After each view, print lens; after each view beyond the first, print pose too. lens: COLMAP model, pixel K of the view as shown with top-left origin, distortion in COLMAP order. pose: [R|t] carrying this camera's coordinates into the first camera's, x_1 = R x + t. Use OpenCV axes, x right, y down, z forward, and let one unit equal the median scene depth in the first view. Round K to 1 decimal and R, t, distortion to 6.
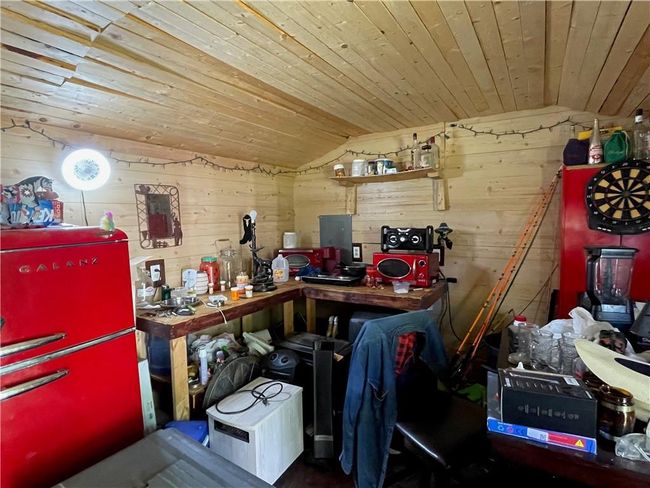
lens RADIAL K [[348.9, 0, 324.5], [0, 348.9, 245.9], [0, 0, 1]] dist [0.003363, -0.001871]
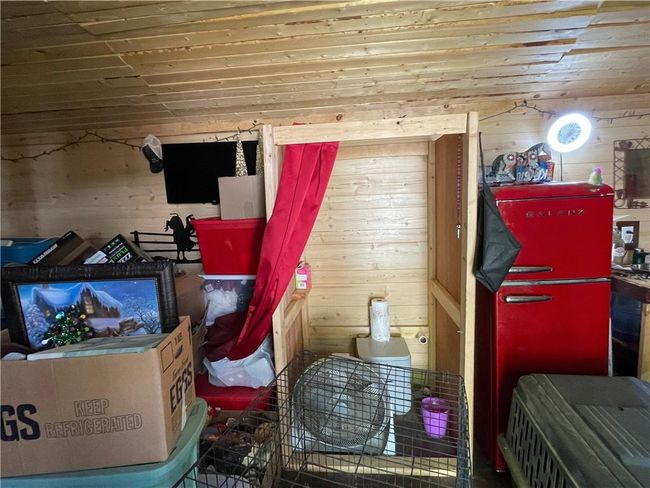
lens RADIAL K [[348.9, 0, 324.4], [0, 348.9, 241.5], [0, 0, 1]] dist [0.003363, -0.001871]
pose [[0.431089, 0.114598, -0.895003, 0.010742], [-0.041562, 0.993371, 0.107175, 0.035235], [0.901352, -0.009004, 0.432994, -0.174873]]
